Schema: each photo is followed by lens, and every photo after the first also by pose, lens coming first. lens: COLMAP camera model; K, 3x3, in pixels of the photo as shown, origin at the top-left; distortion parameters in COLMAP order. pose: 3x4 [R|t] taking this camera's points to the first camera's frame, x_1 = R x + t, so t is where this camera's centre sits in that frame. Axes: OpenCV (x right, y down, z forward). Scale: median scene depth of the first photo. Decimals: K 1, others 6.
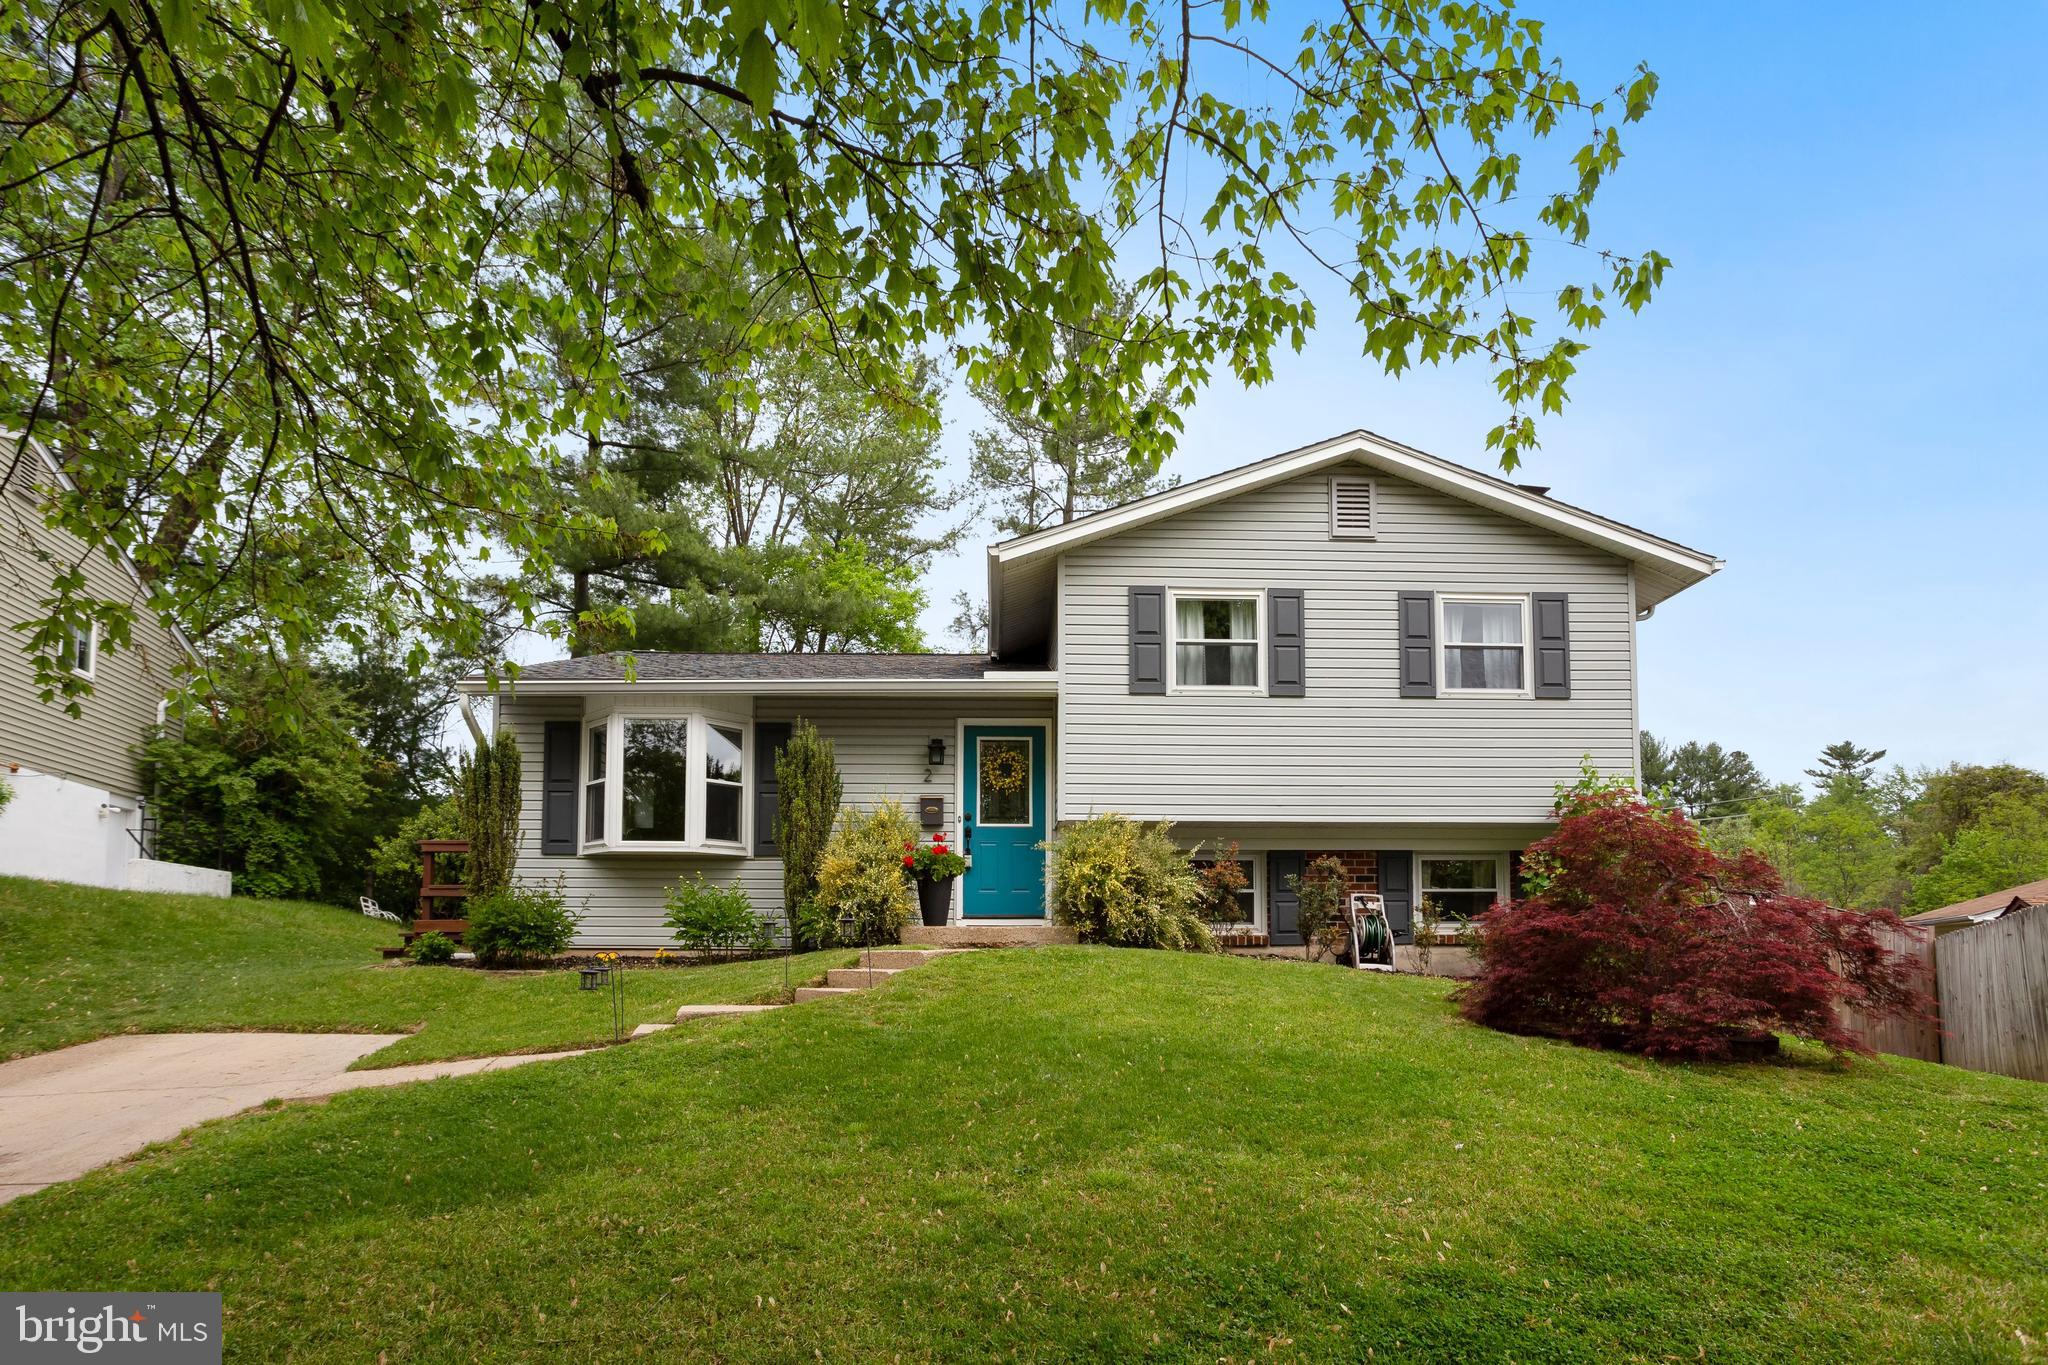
lens RADIAL K [[1035.1, 0, 1027.5], [0, 1035.1, 662.8], [0, 0, 1]] dist [-0.055147, 0.033432]
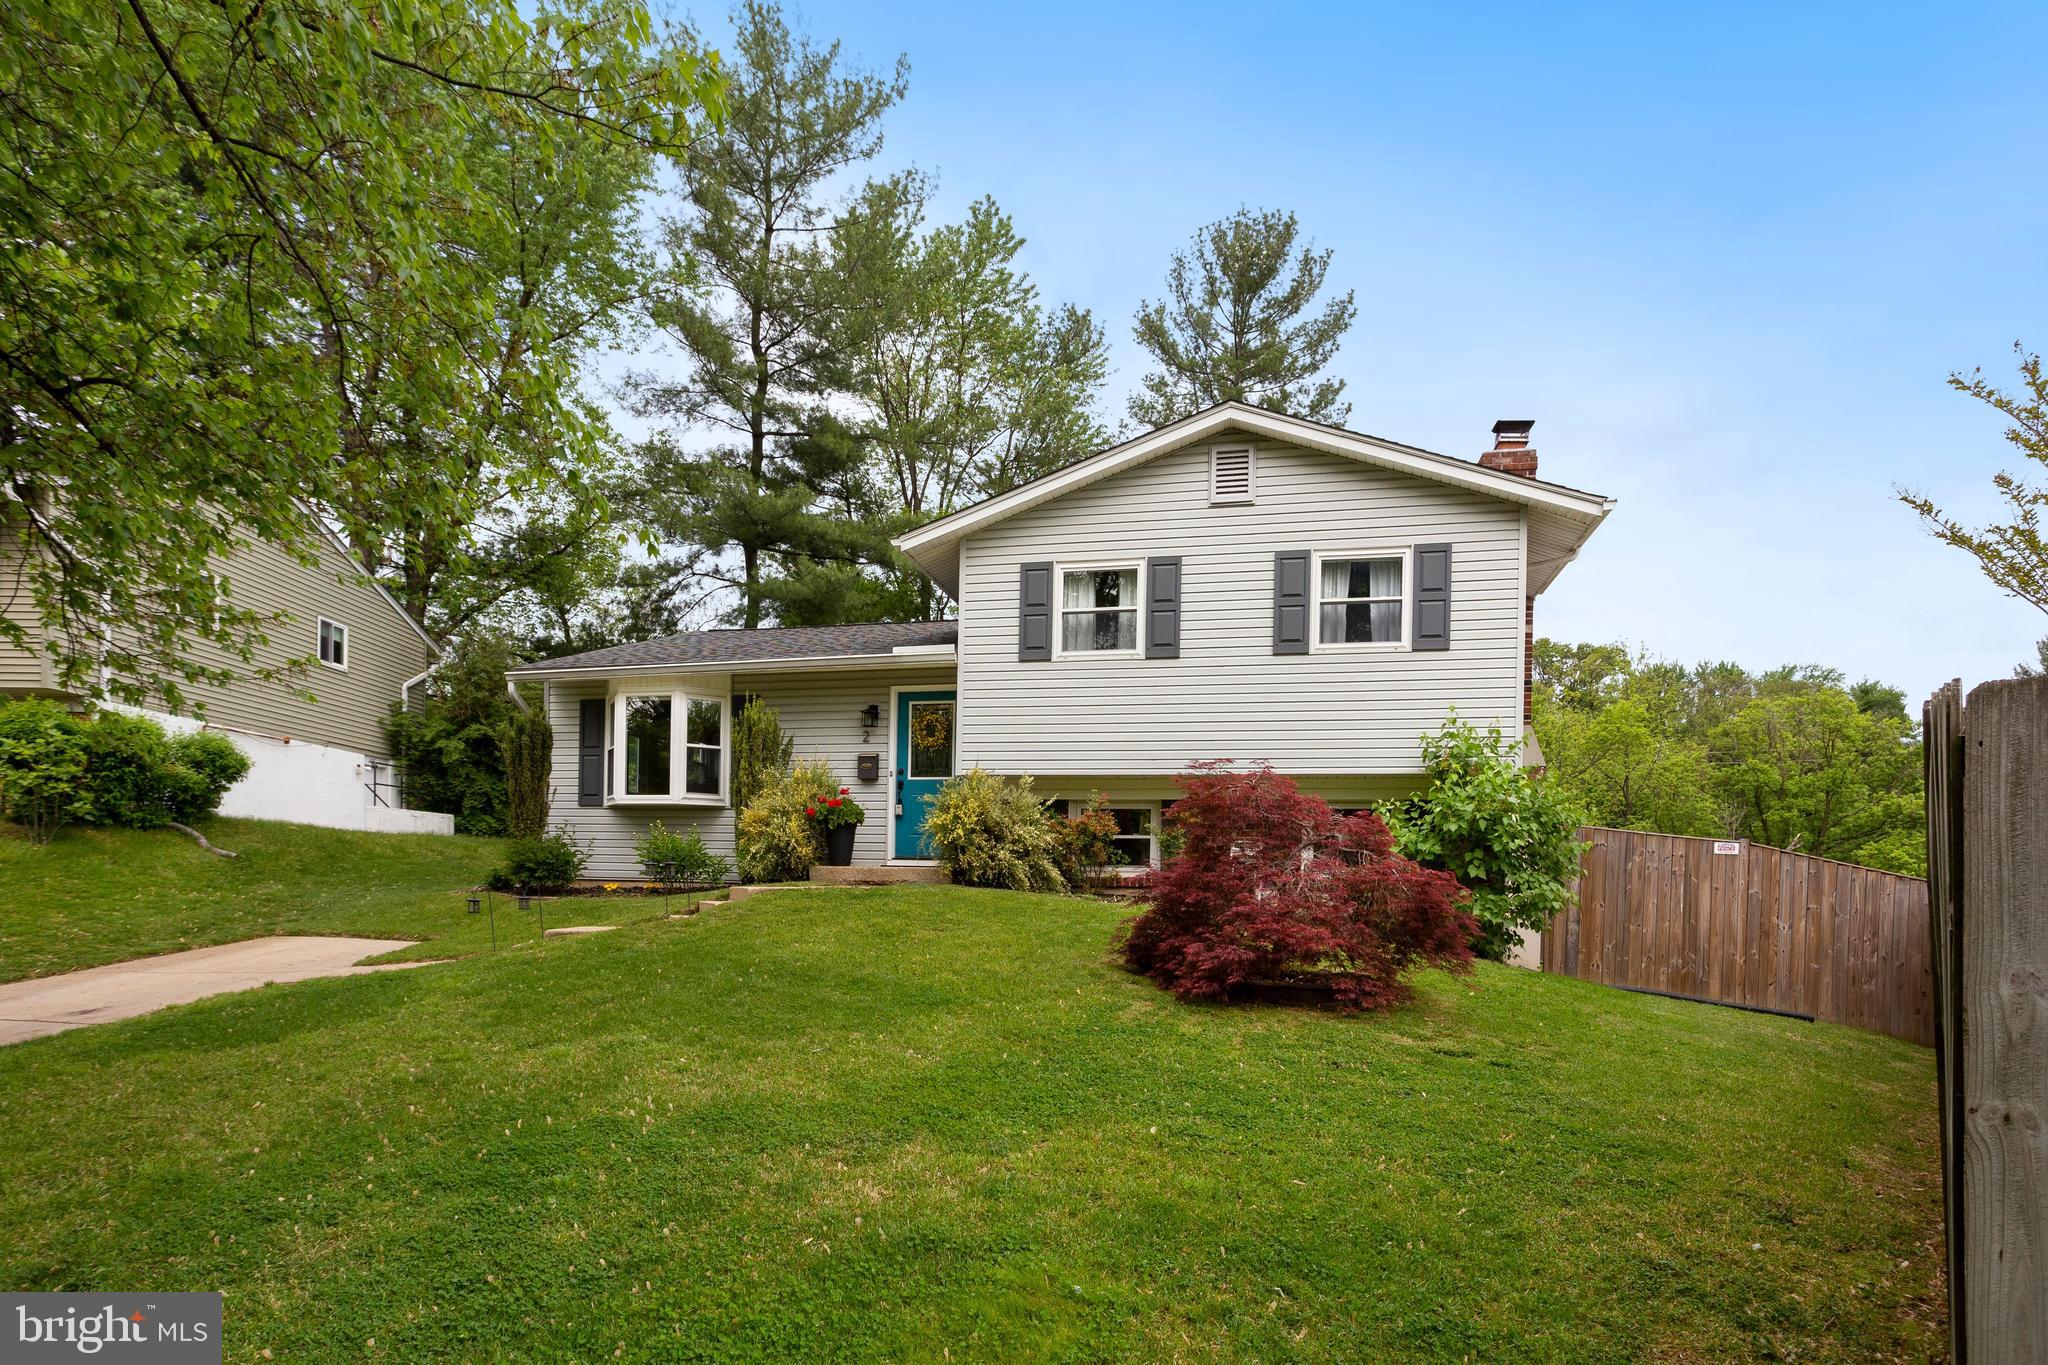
lens RADIAL K [[1012.9, 0, 1018.4], [0, 1012.9, 660.5], [0, 0, 1]] dist [-0.053114, 0.032226]
pose [[0.969619, -0.037975, -0.241656, 0.355062], [0.052513, 0.997159, 0.054004, -0.029245], [0.238919, -0.065054, 0.968858, -0.056425]]
